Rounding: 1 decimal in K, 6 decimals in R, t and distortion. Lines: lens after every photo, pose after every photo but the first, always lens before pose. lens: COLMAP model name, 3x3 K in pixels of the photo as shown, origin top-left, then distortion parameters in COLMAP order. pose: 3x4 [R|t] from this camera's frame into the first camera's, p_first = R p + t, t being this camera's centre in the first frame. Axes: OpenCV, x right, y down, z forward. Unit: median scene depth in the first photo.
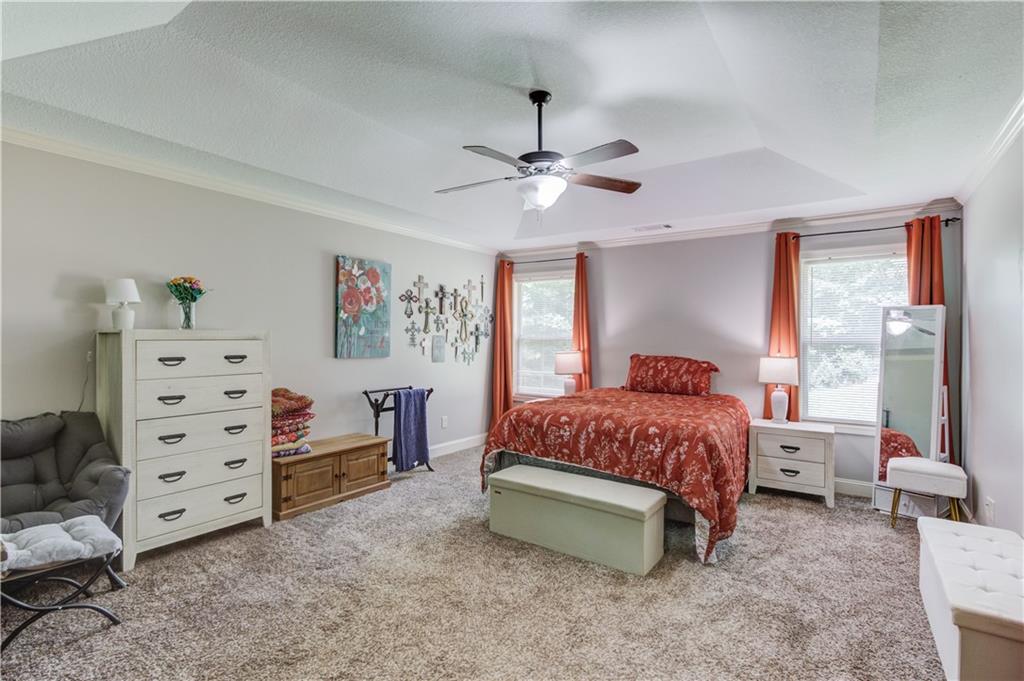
lens RADIAL K [[503.9, 0, 508.5], [0, 503.9, 345.9], [0, 0, 1]] dist [-0.020053, 0.018192]
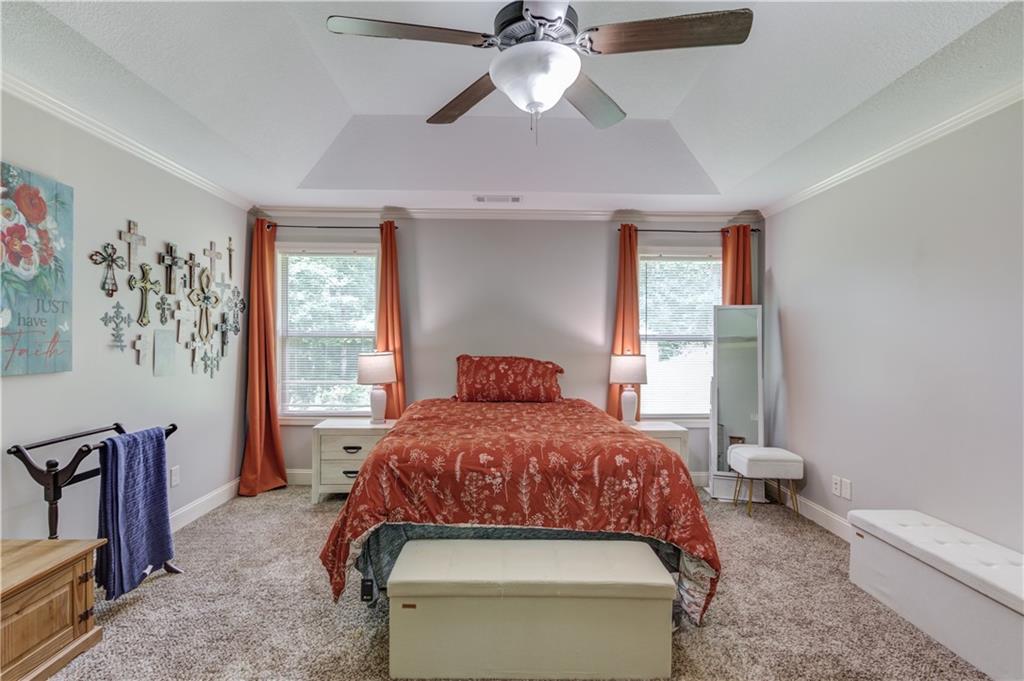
lens RADIAL K [[503.9, 0, 508.5], [0, 503.9, 345.9], [0, 0, 1]] dist [-0.020053, 0.018192]
pose [[0.802604, -0.011071, 0.596410, -0.186378], [0.008585, 0.999939, 0.007009, -0.003526], [-0.596451, -0.000505, 0.802650, 0.336944]]
